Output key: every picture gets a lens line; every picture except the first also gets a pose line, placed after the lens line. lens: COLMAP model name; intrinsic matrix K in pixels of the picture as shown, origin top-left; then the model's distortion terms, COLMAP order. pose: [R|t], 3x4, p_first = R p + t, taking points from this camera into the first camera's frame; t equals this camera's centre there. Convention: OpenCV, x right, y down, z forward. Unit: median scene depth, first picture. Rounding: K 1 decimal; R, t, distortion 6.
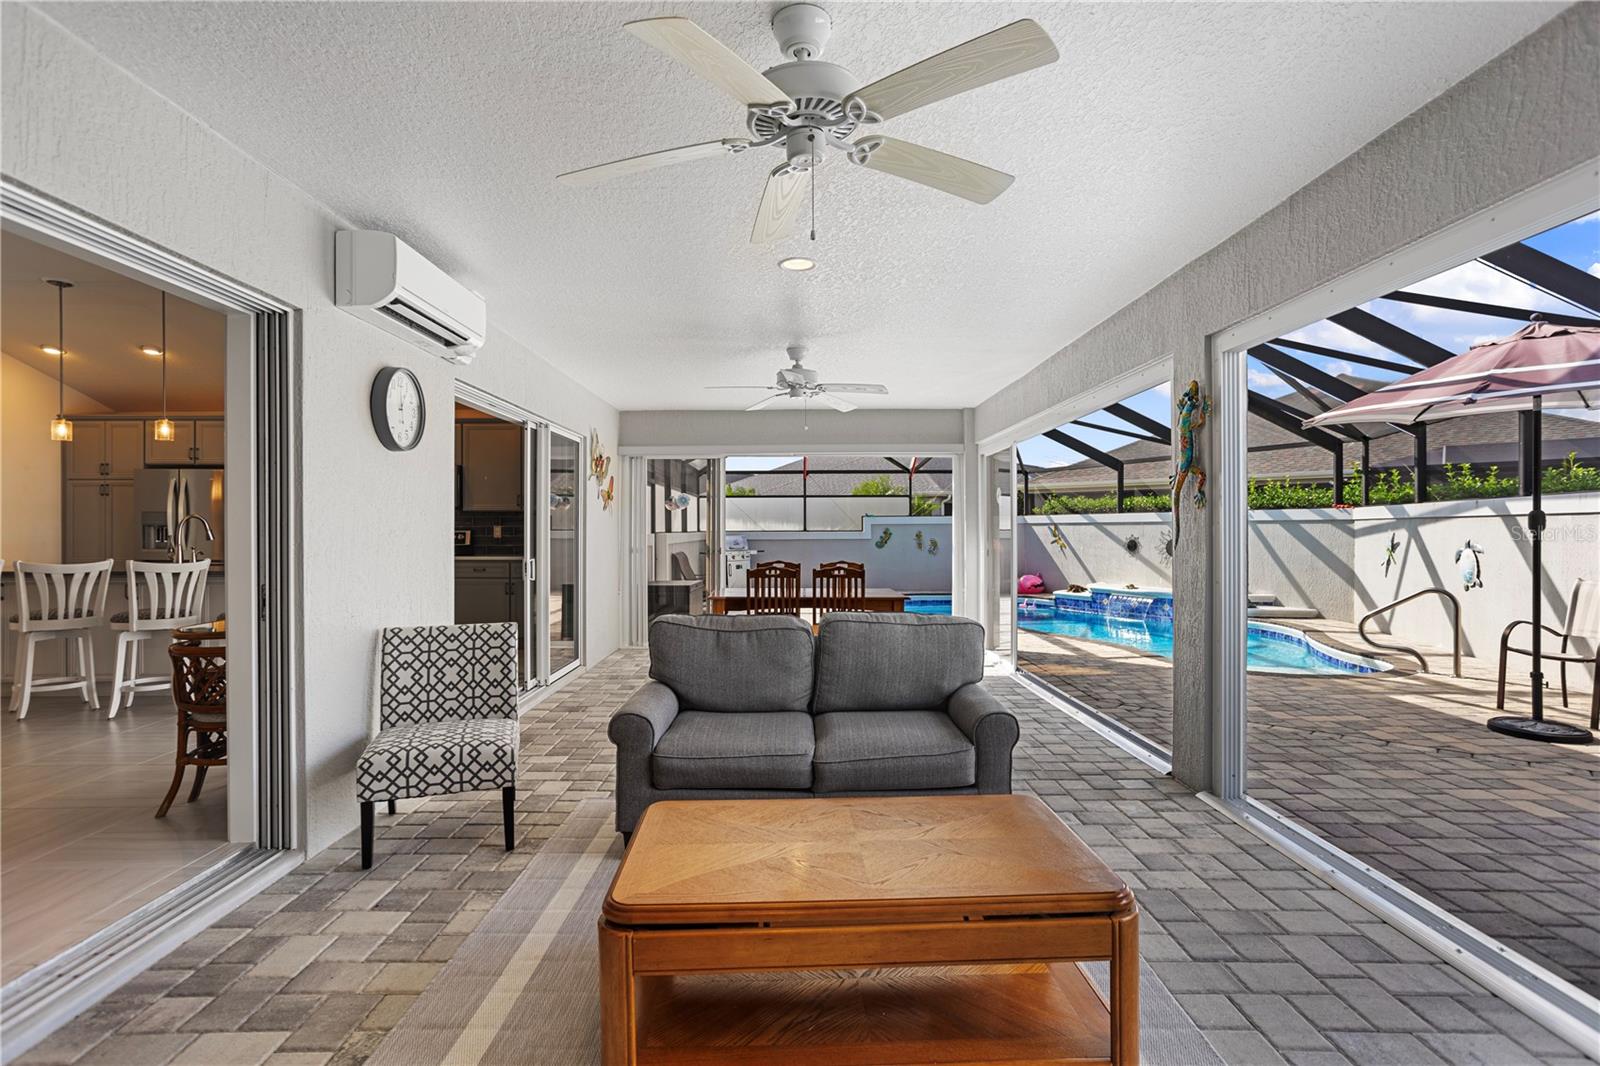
lens RADIAL K [[772.6, 0, 800.0], [0, 772.6, 533.0], [0, 0, 1]] dist [-0.048580, 0.035760]
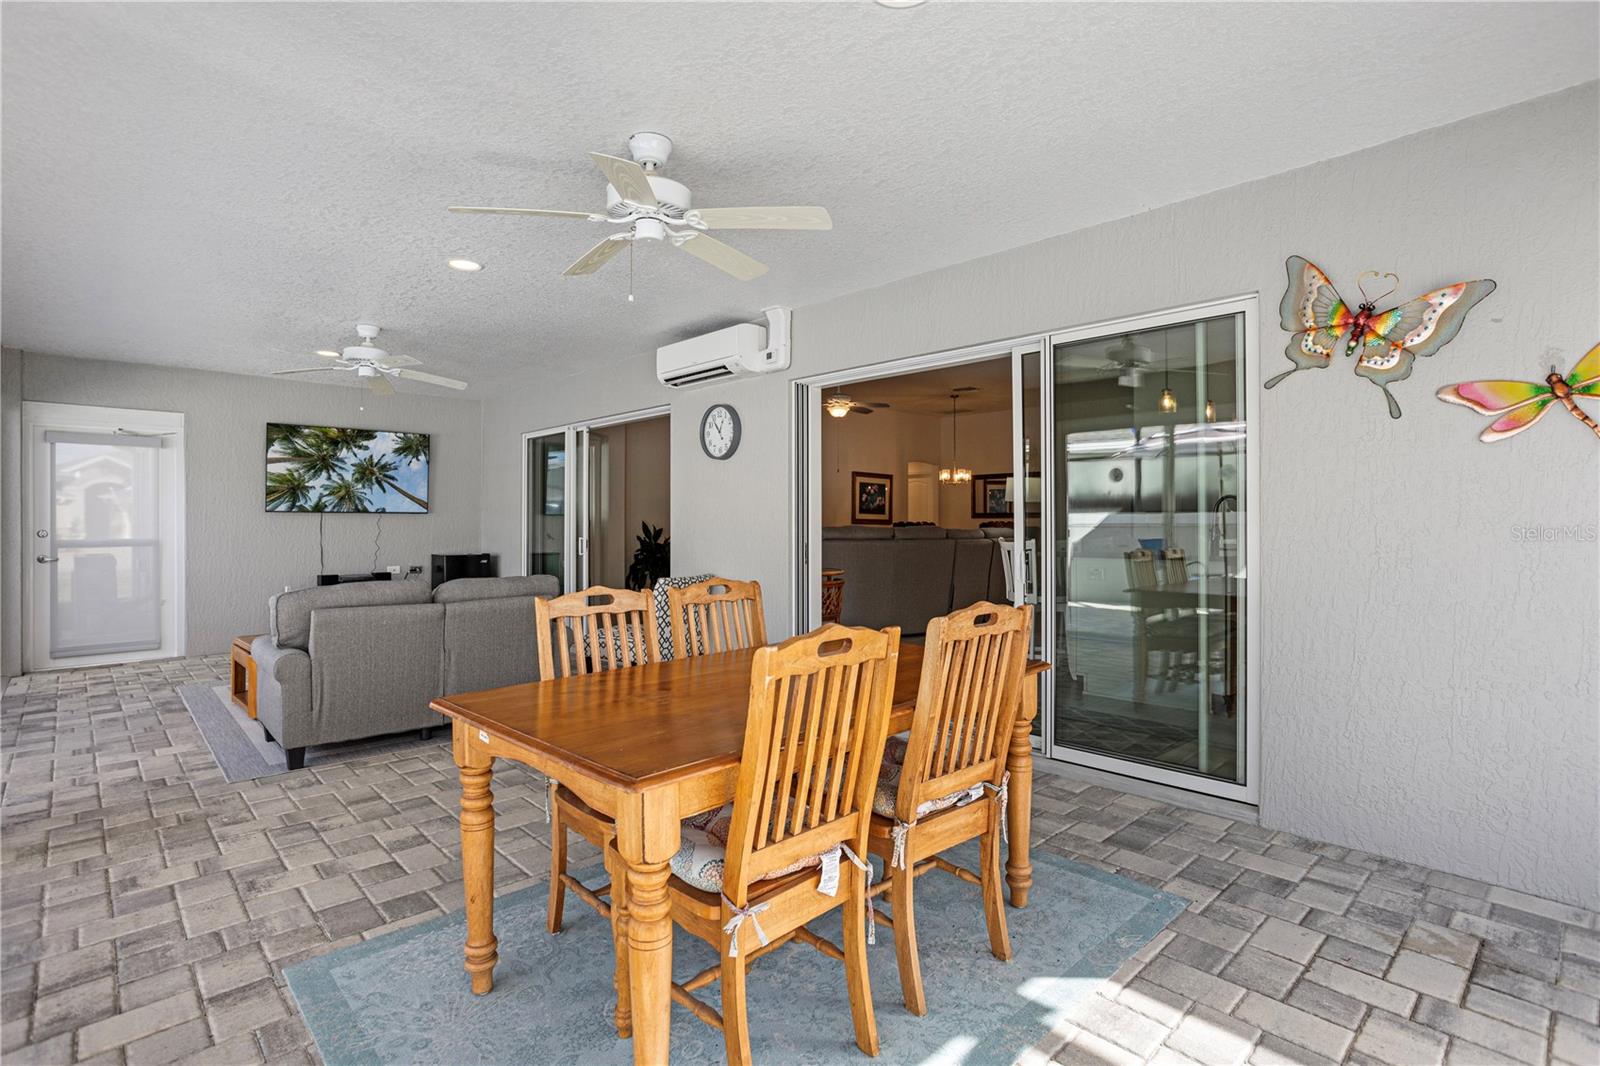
lens RADIAL K [[772.6, 0, 800.0], [0, 772.6, 533.0], [0, 0, 1]] dist [-0.048580, 0.035760]
pose [[-0.725878, 0.021721, -0.687481, 0.437799], [-0.000310, 0.999491, 0.031906, -0.010936], [0.687824, 0.023373, -0.725501, 2.365932]]
